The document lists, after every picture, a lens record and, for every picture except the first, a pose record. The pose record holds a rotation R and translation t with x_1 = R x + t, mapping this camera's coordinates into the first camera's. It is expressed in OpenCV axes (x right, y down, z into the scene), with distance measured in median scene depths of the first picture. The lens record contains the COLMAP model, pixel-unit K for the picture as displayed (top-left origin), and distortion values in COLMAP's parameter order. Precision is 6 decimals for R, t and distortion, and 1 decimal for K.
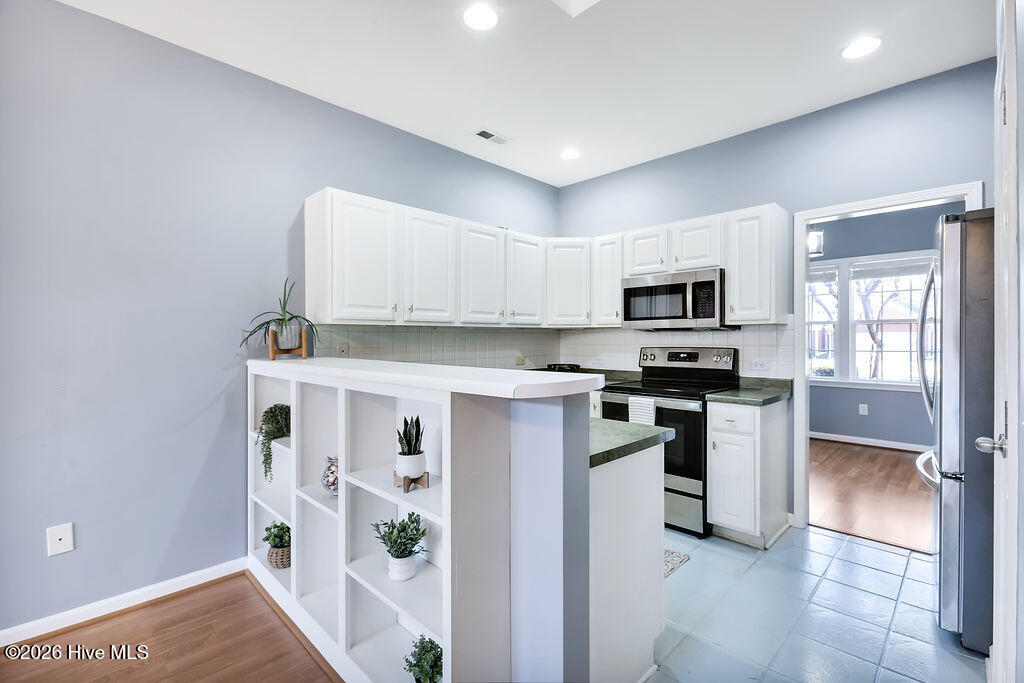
lens RADIAL K [[464.9, 0, 512.0], [0, 464.9, 341.5], [0, 0, 1]] dist [0.004892, 0.000125]
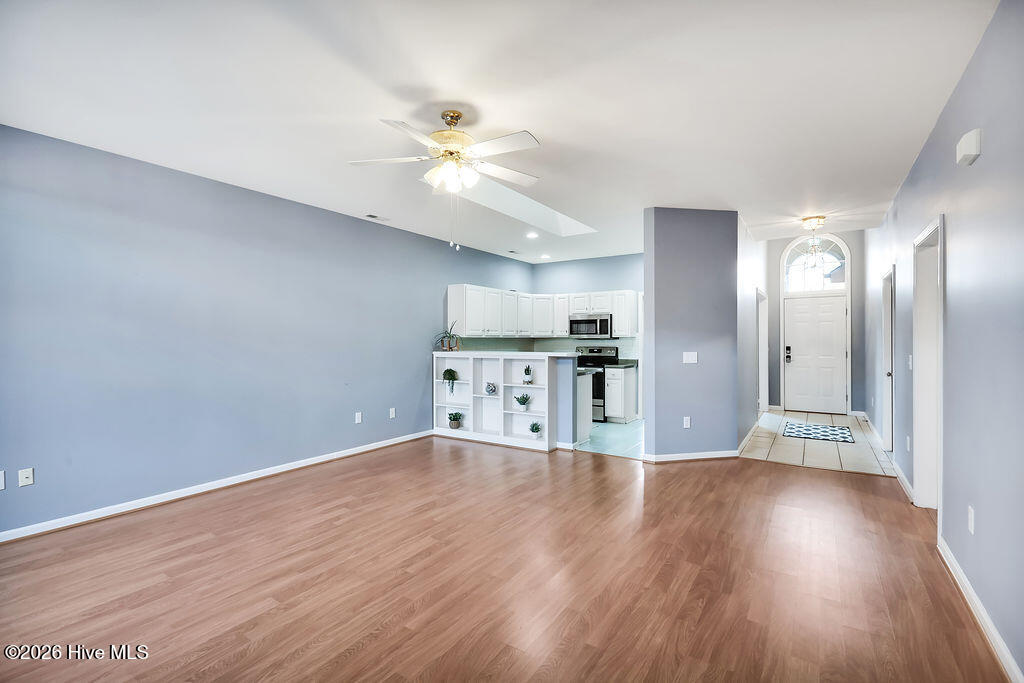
lens RADIAL K [[464.9, 0, 512.0], [0, 464.9, 341.5], [0, 0, 1]] dist [0.004892, 0.000125]
pose [[0.981731, 0.000115, 0.190274, -0.469203], [0.000722, 0.999990, -0.004328, -0.002952], [-0.190273, 0.004387, 0.981721, -1.163788]]
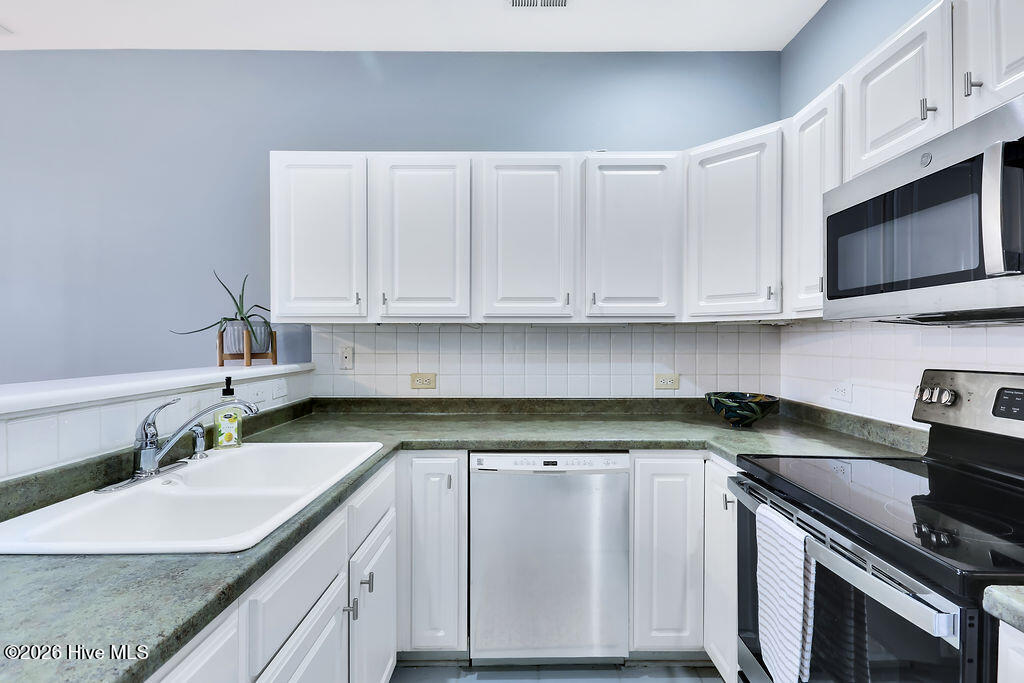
lens RADIAL K [[464.9, 0, 512.0], [0, 464.9, 341.5], [0, 0, 1]] dist [0.004892, 0.000125]
pose [[0.698182, 0.006573, -0.715891, 0.356274], [-0.007783, 0.999968, 0.001590, -0.008382], [0.715878, 0.004461, 0.698211, 0.568146]]
